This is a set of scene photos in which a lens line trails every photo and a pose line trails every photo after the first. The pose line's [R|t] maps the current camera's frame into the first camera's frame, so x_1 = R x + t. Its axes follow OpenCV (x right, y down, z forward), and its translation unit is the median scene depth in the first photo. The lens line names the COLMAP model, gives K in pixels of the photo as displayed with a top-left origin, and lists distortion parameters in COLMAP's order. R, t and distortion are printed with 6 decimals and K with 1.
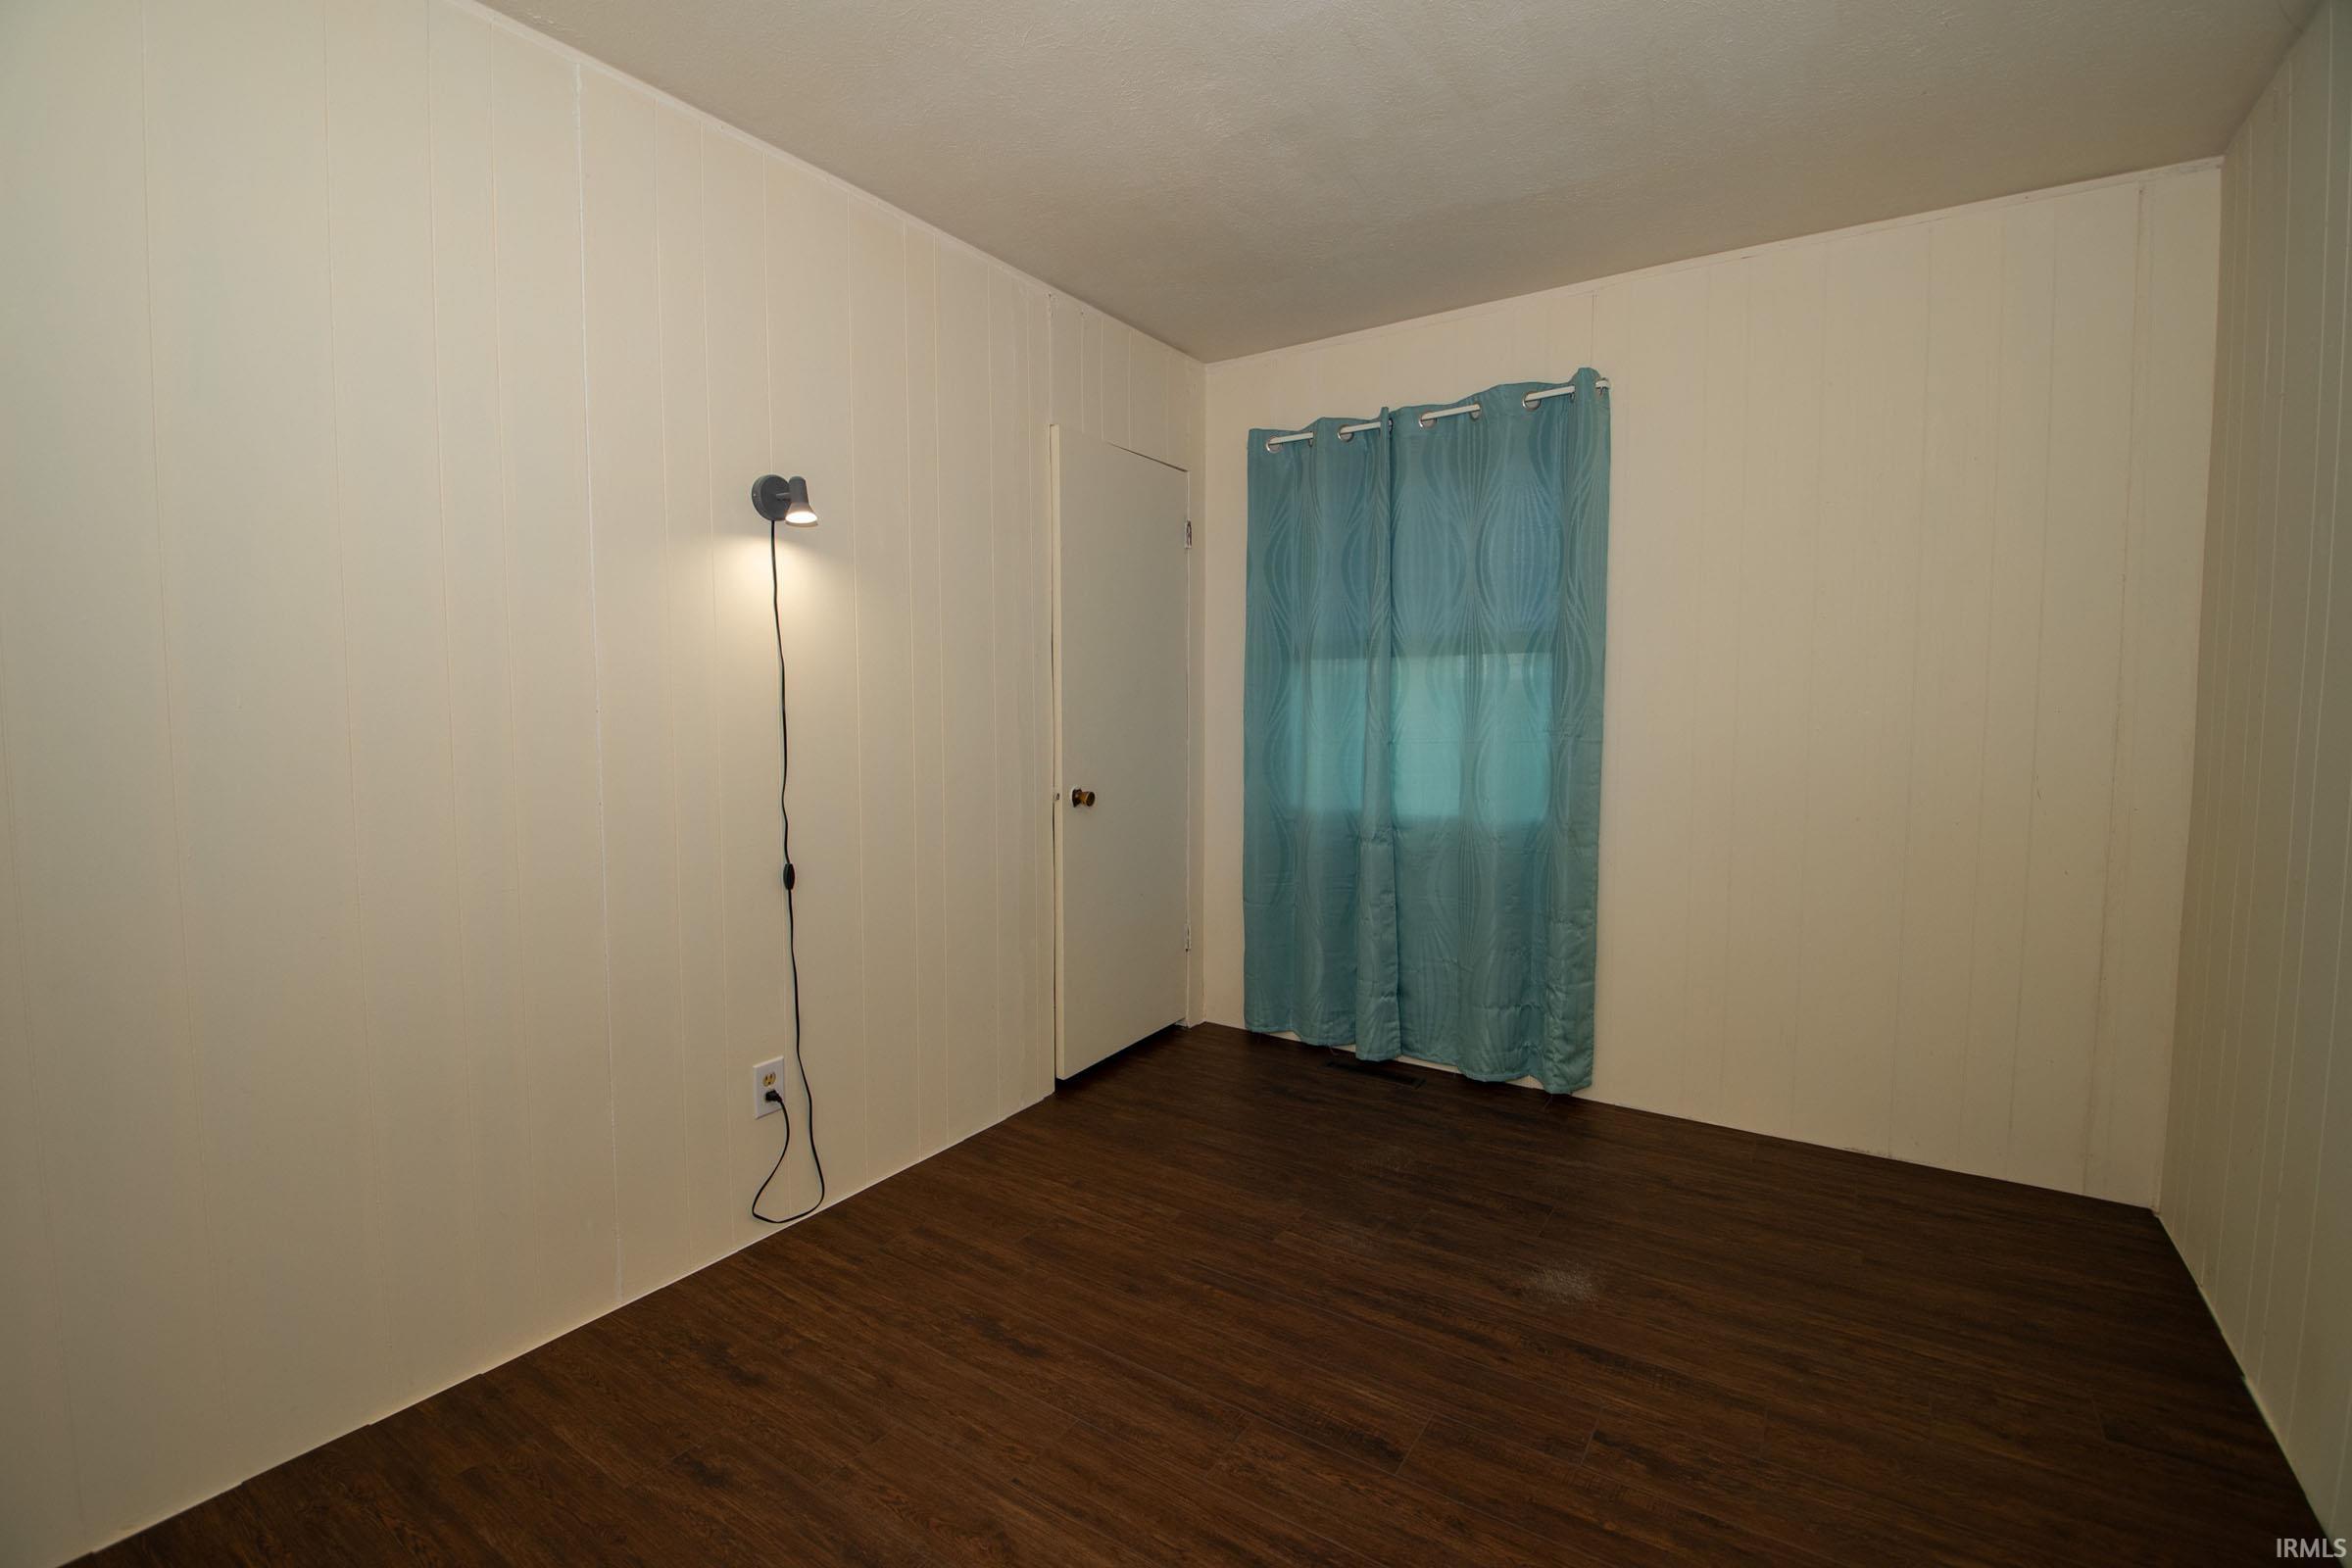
lens RADIAL K [[1031.7, 0, 1176.0], [0, 1031.7, 784.0], [0, 0, 1]] dist [0.022832, -0.028319]
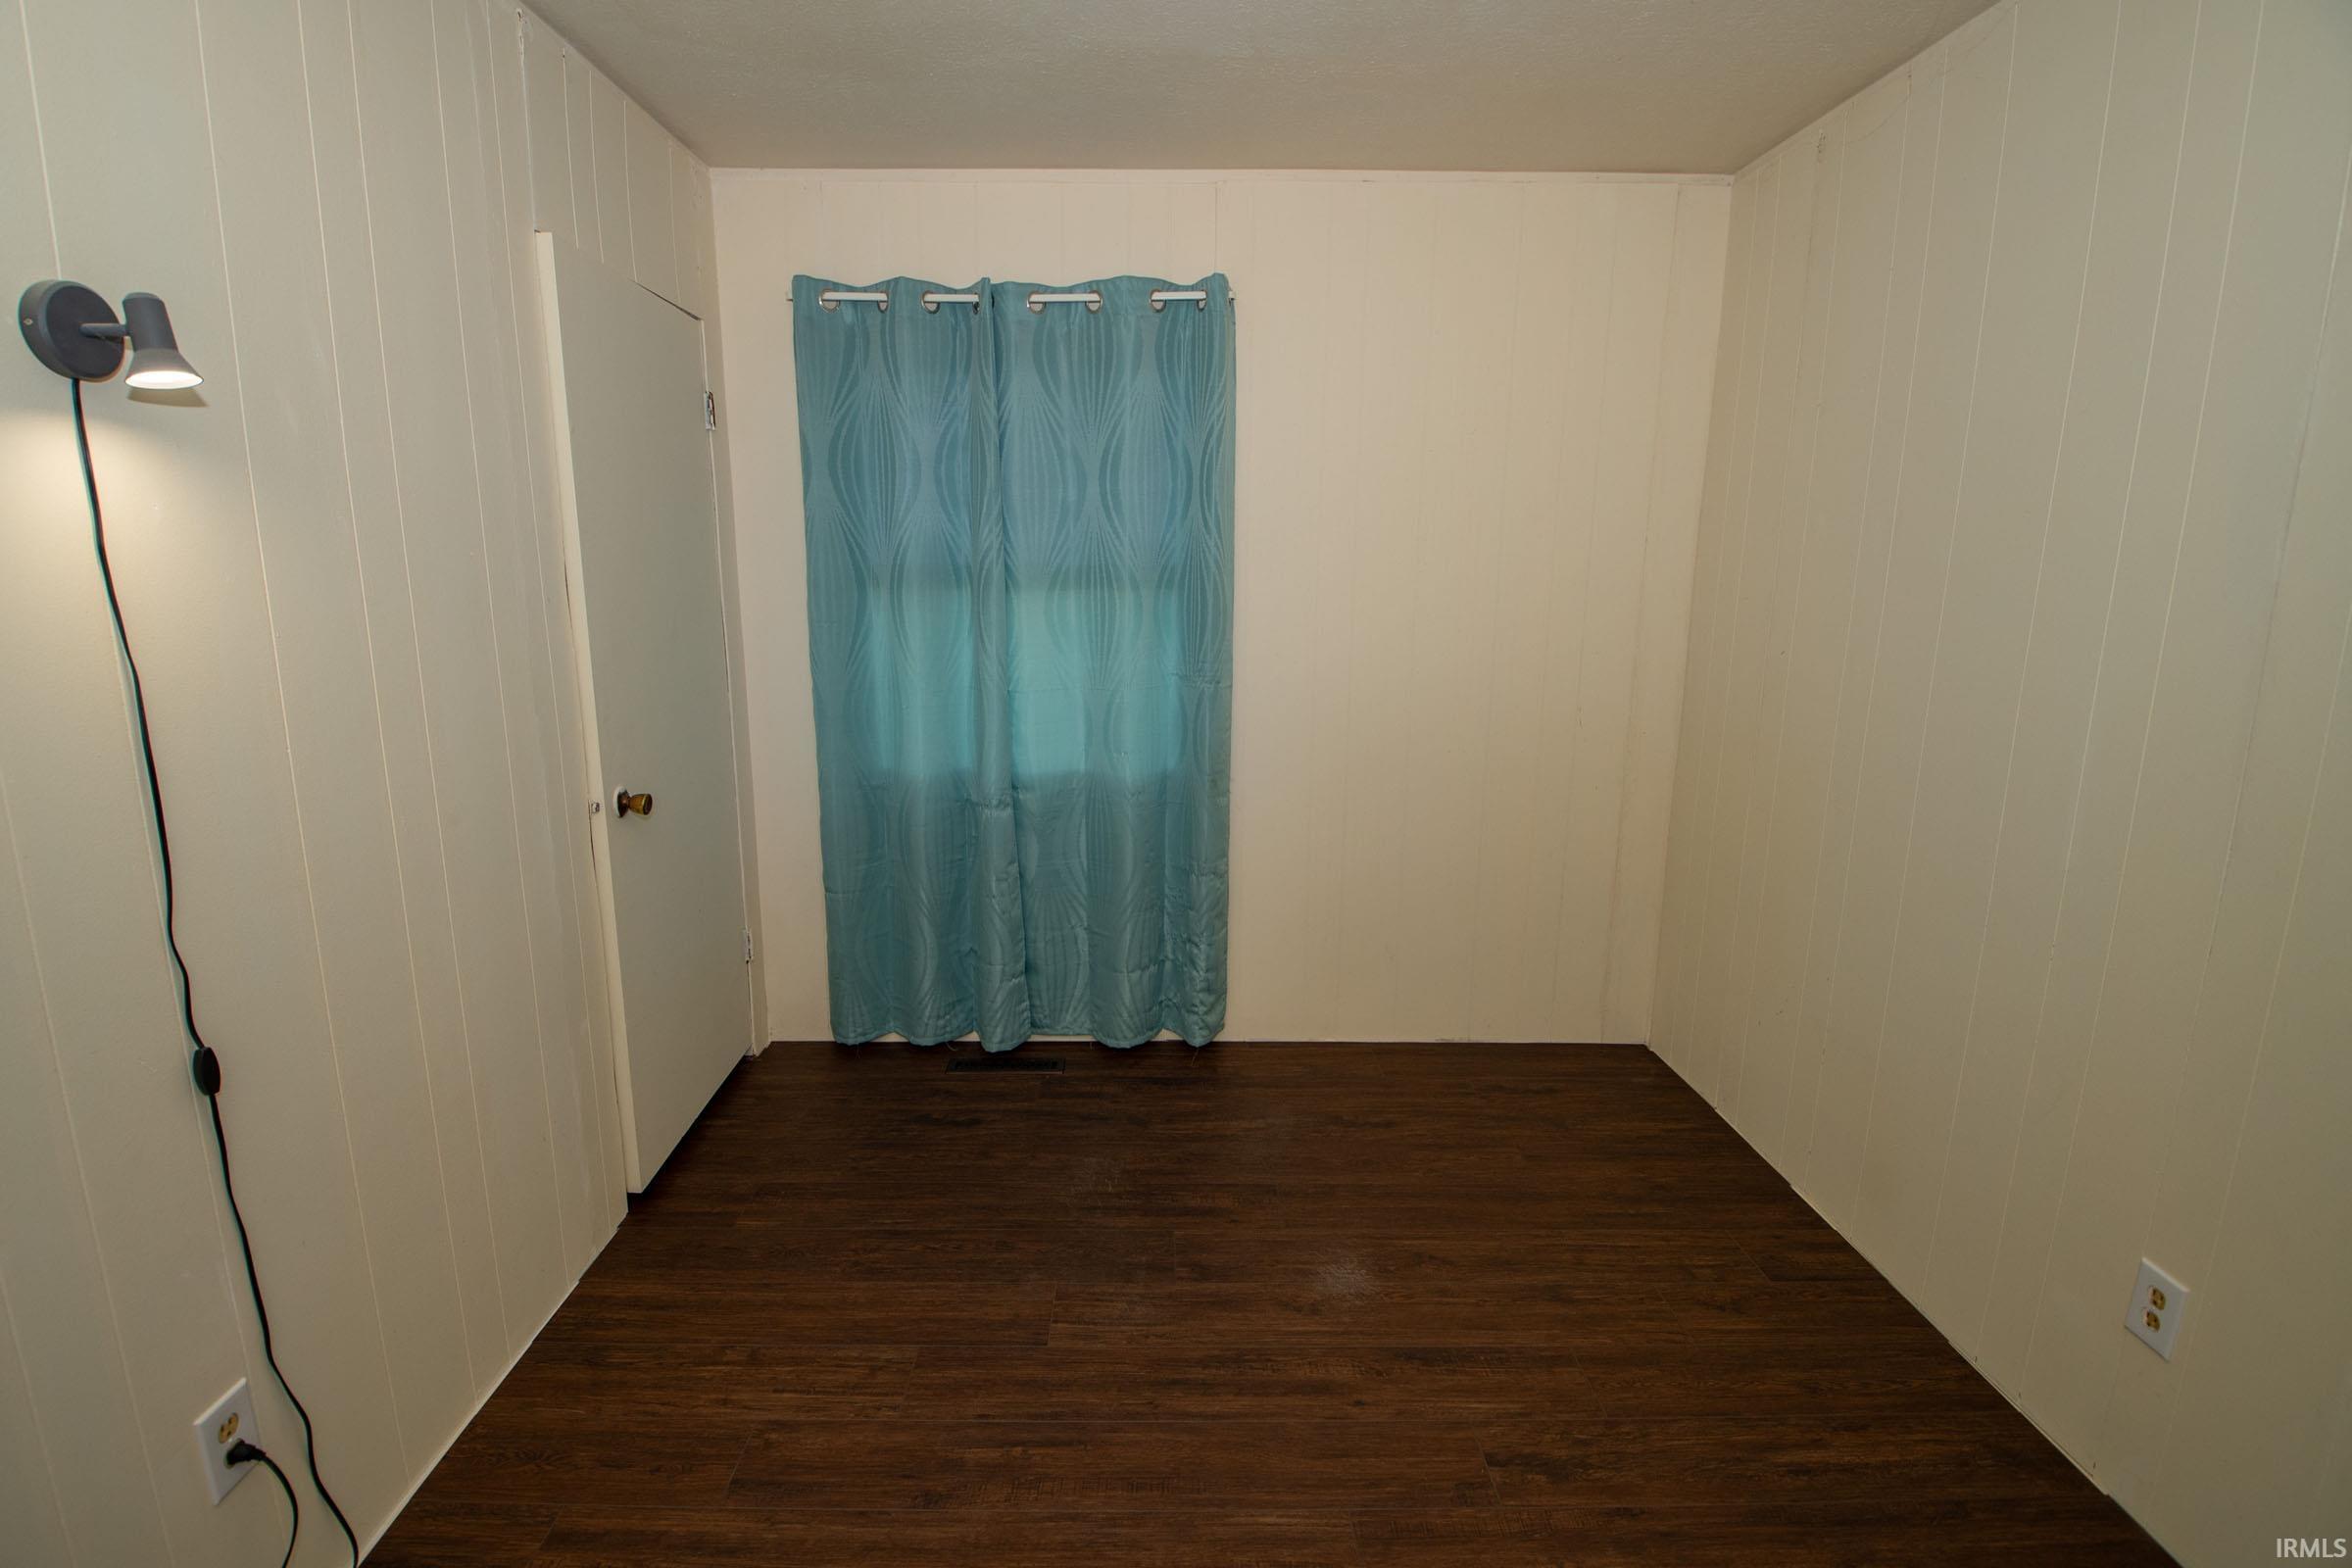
lens RADIAL K [[1050.4, 0, 1165.8], [0, 1050.4, 774.8], [0, 0, 1]] dist [0.022517, -0.032735]
pose [[0.831035, -0.099673, 0.547217, -0.177382], [0.035073, 0.991245, 0.127288, -0.082048], [-0.555113, -0.086589, 0.827256, 0.214594]]
